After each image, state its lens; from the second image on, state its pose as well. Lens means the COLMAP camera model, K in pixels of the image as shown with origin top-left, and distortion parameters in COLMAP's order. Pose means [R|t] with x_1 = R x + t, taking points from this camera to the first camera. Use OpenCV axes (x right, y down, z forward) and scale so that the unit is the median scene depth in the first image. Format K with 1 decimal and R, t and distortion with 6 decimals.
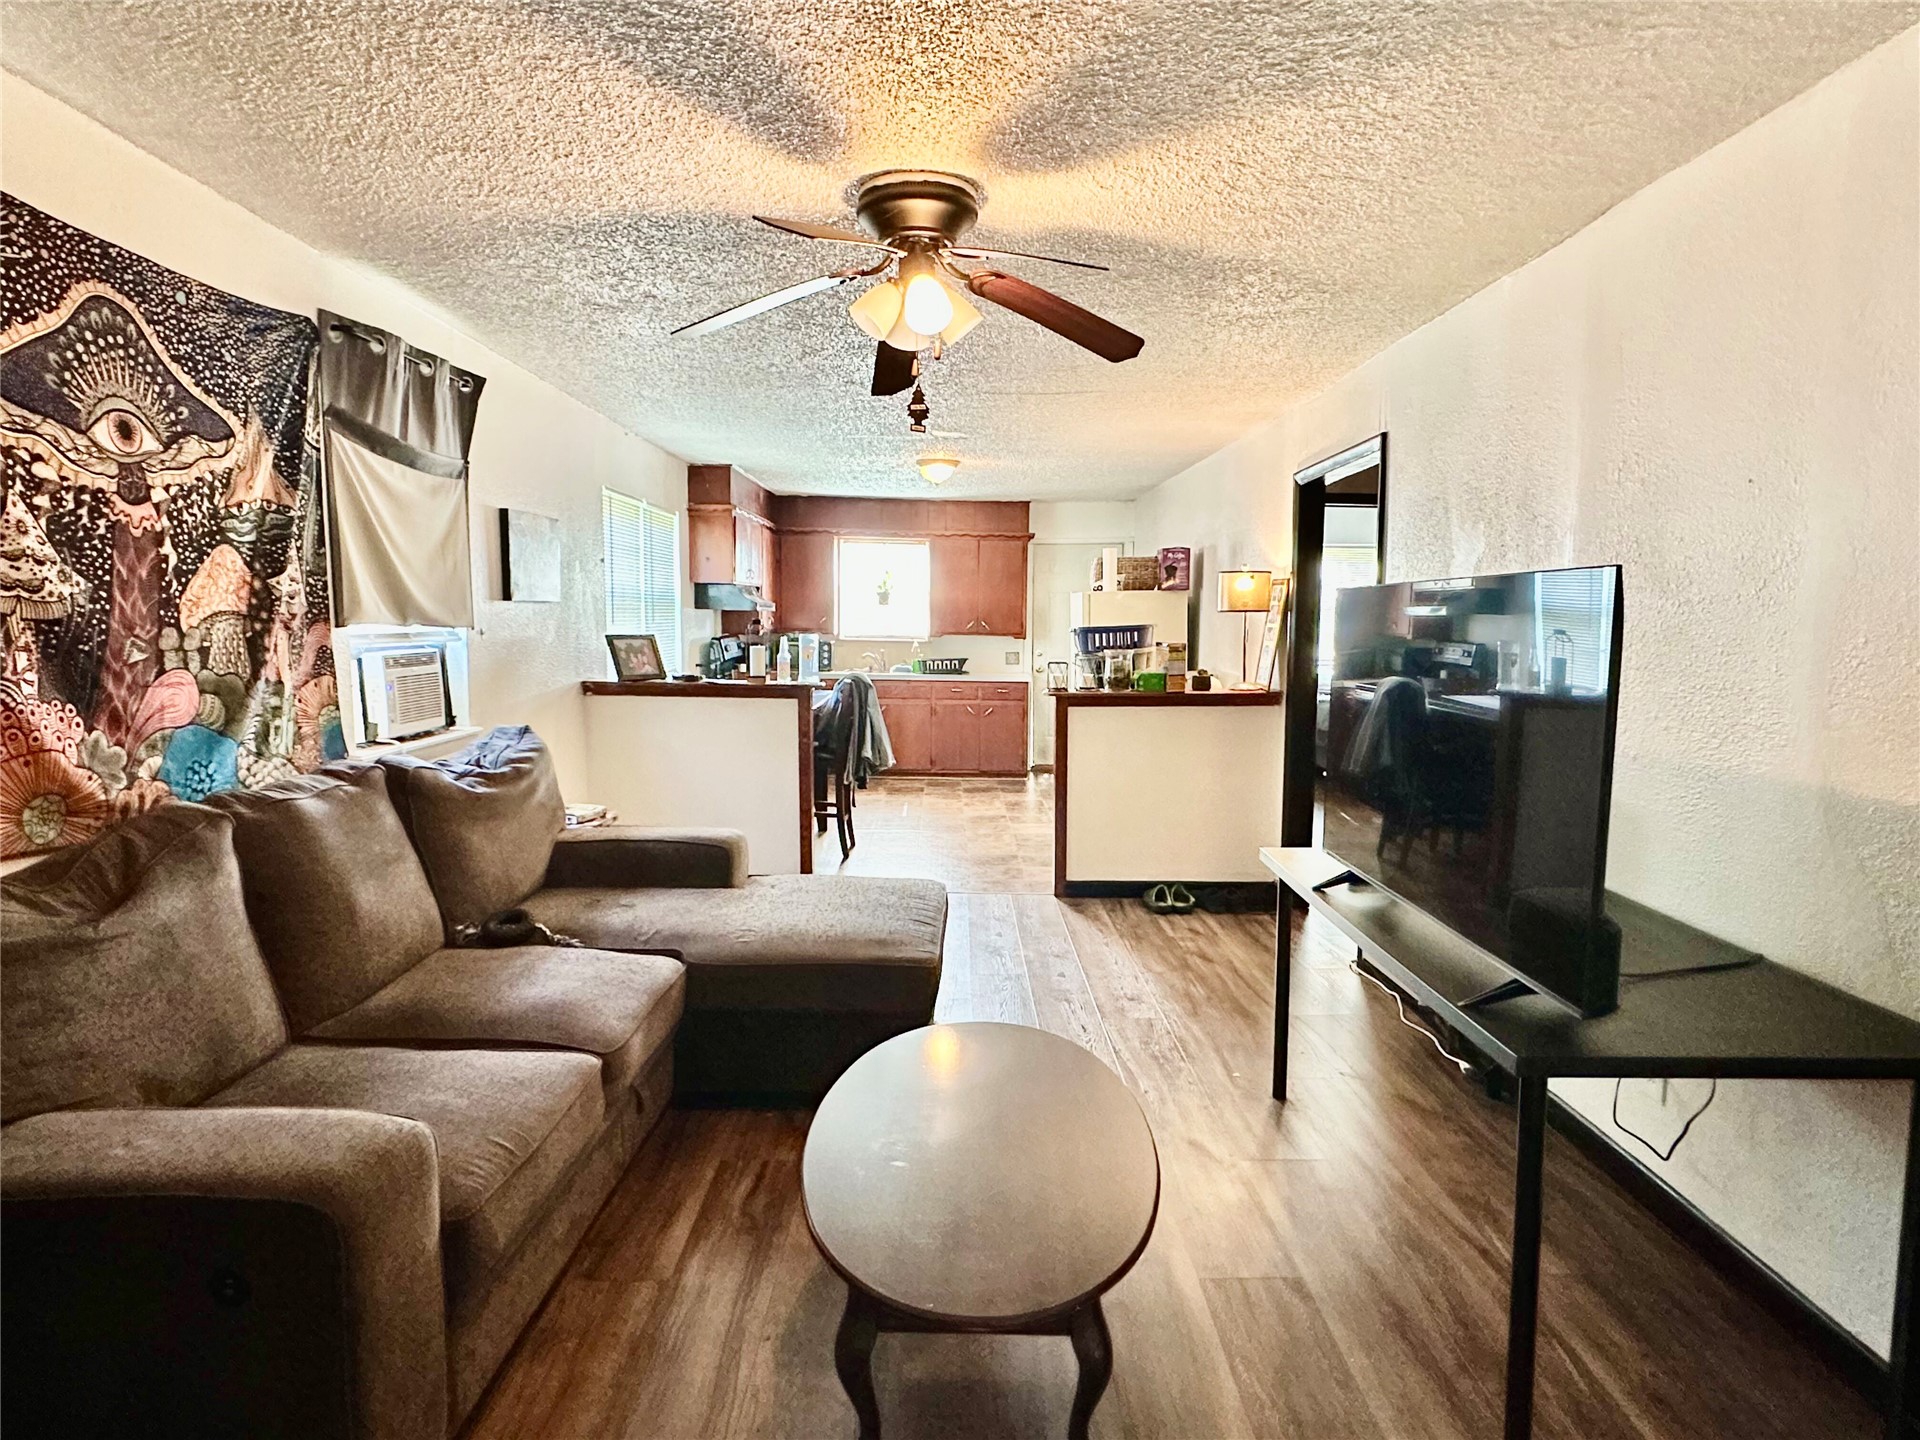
lens RADIAL K [[1095.3, 0, 960.0], [0, 1095.3, 720.0], [0, 0, 1]] dist [-0.003005, -0.000958]
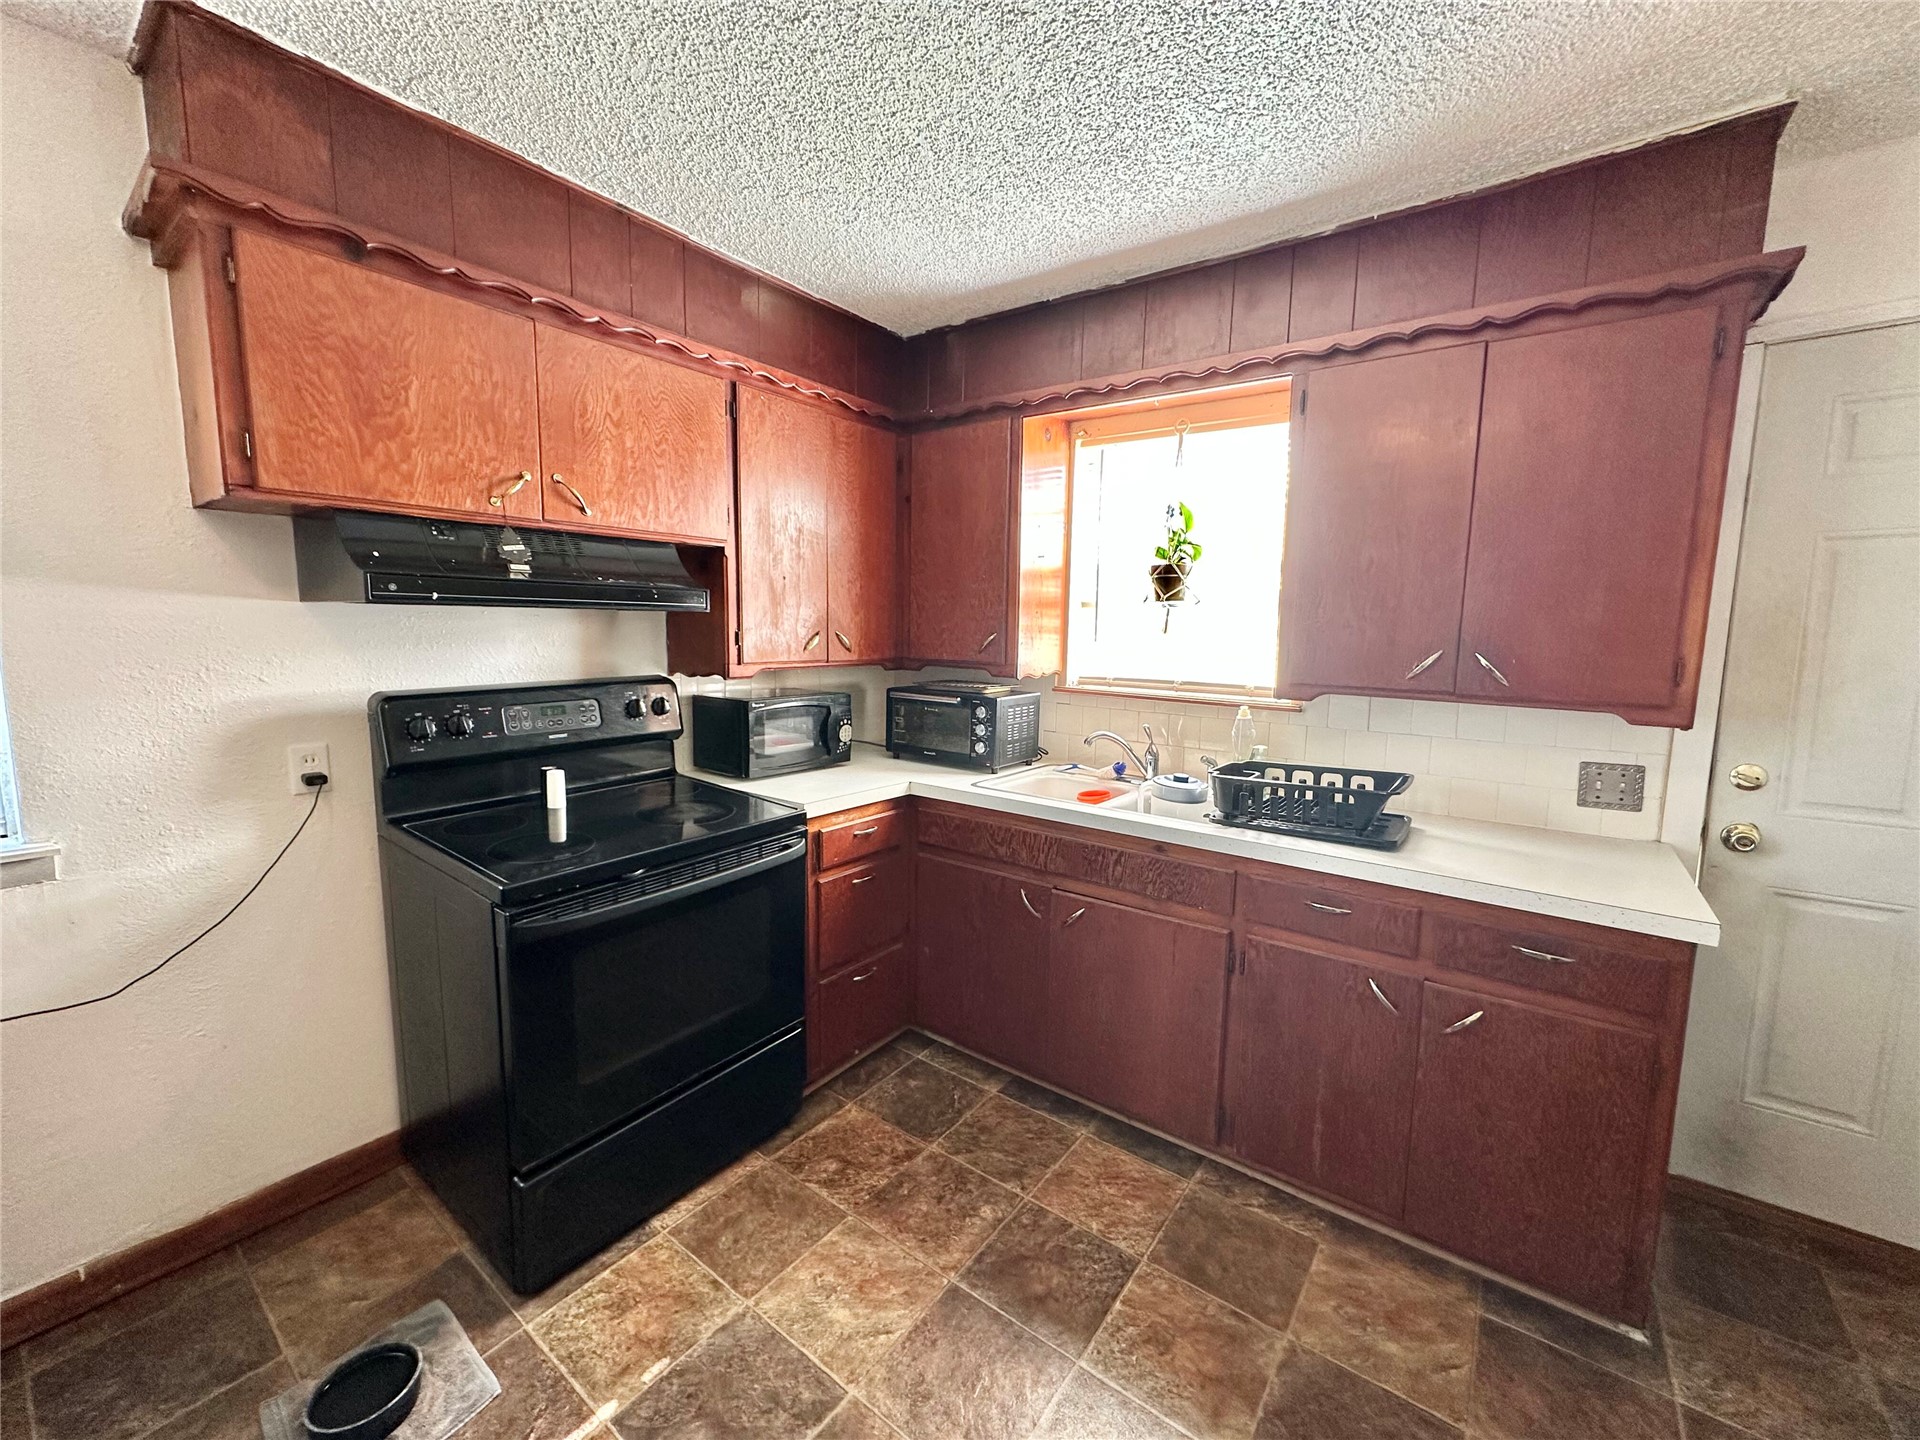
lens RADIAL K [[758.8, 0, 960.0], [0, 758.8, 720.0], [0, 0, 1]] dist [-0.004494, -0.000572]
pose [[0.793134, 0.073080, -0.604647, 0.033053], [-0.062119, 0.997304, 0.039056, -0.072907], [0.605872, 0.006583, 0.795535, 0.780334]]
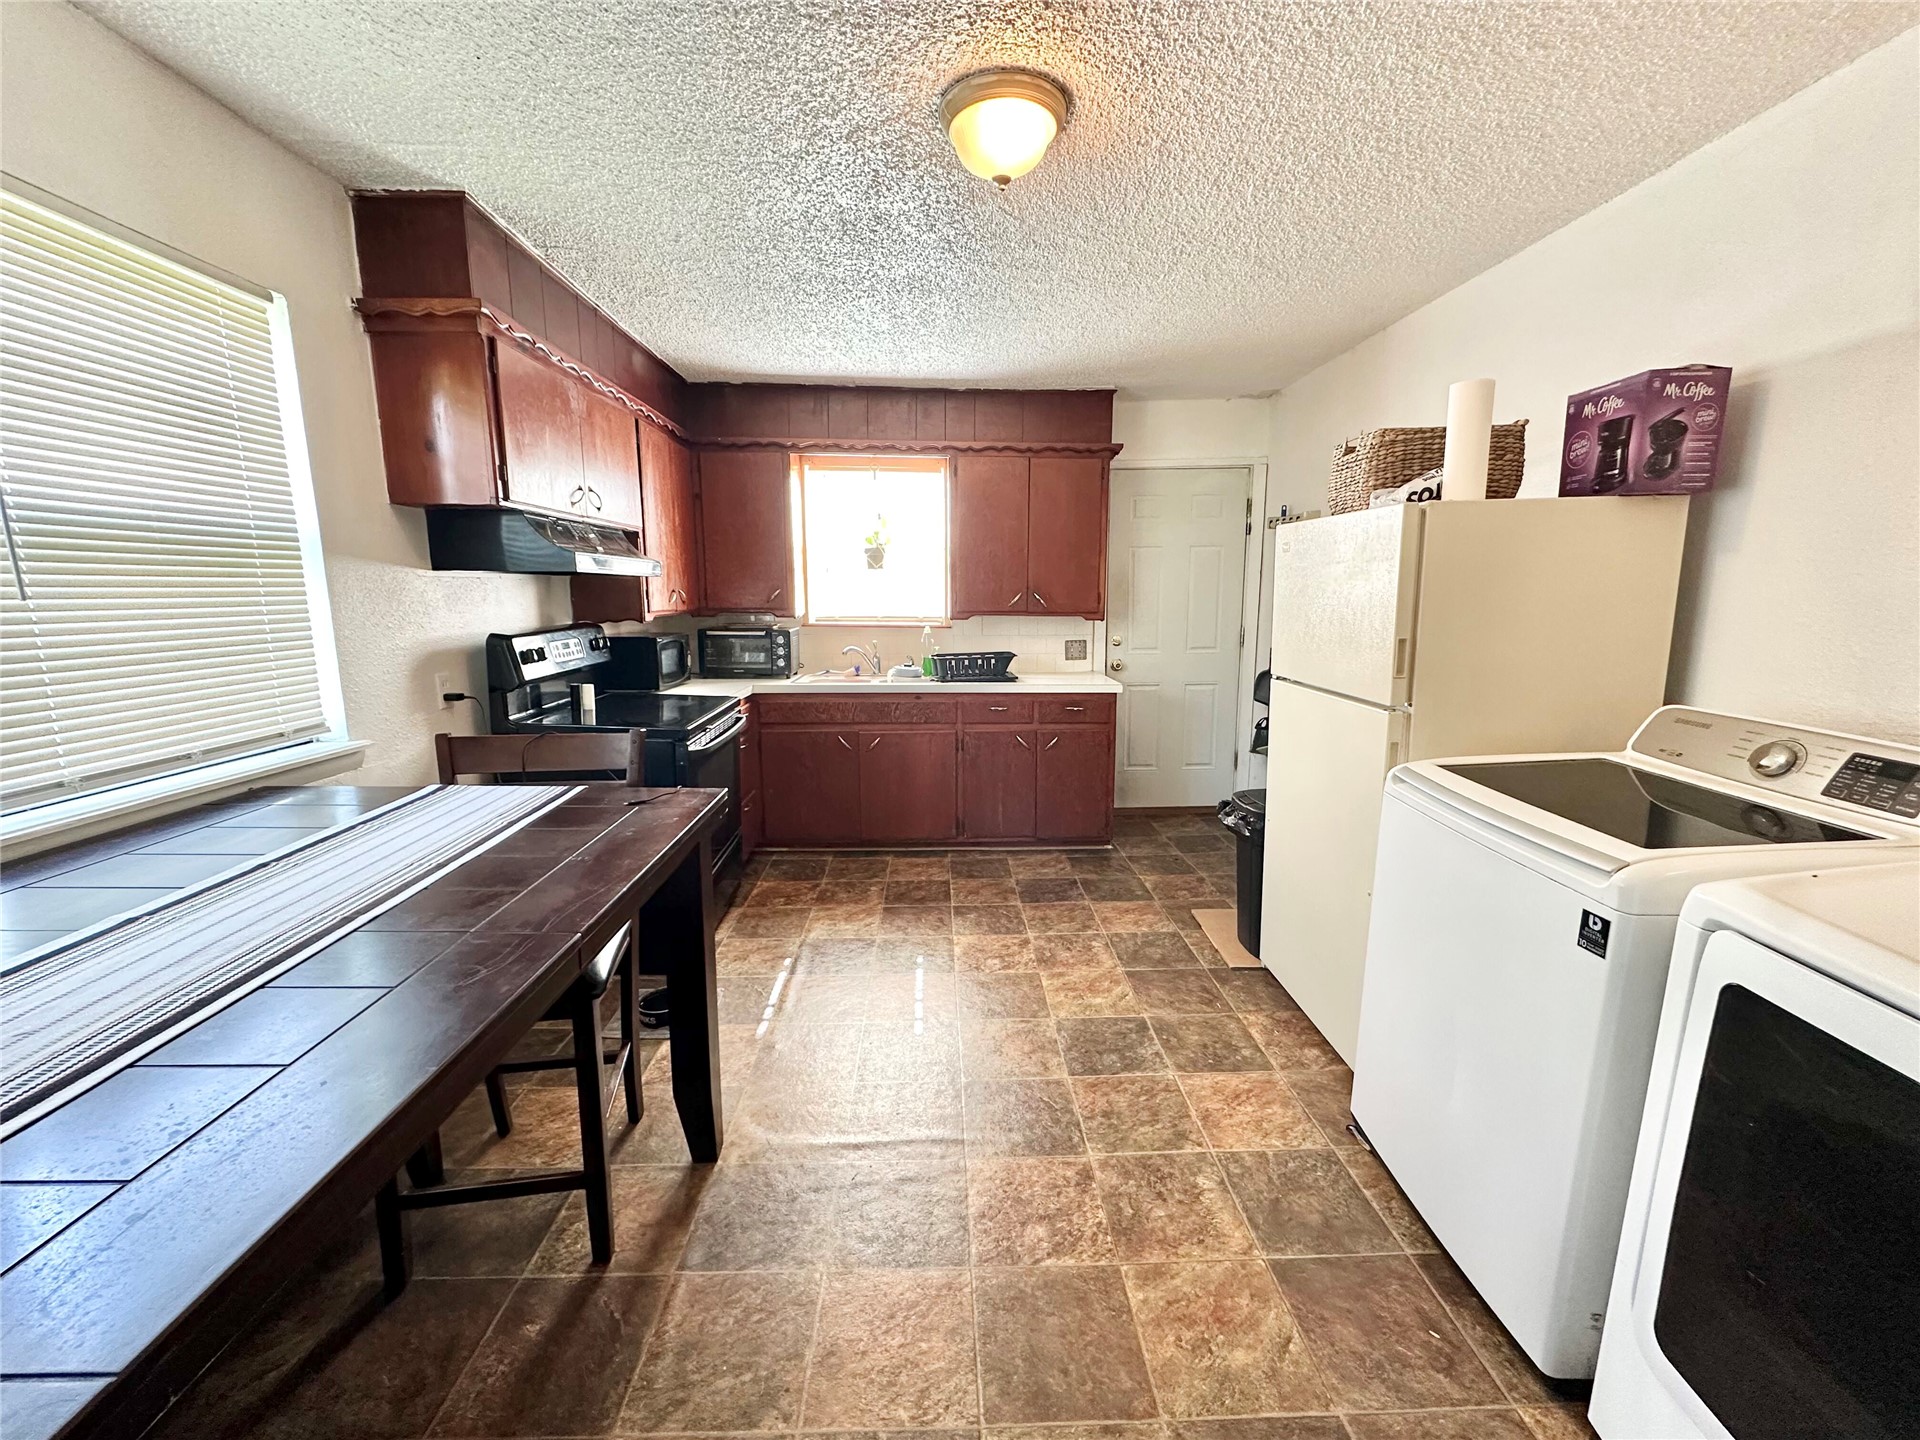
lens RADIAL K [[758.8, 0, 960.0], [0, 758.8, 720.0], [0, 0, 1]] dist [-0.004494, -0.000572]
pose [[0.999696, -0.016414, 0.018398, -0.031262], [0.015044, 0.997271, 0.072274, -0.050257], [-0.019534, -0.071976, 0.997215, 0.573594]]
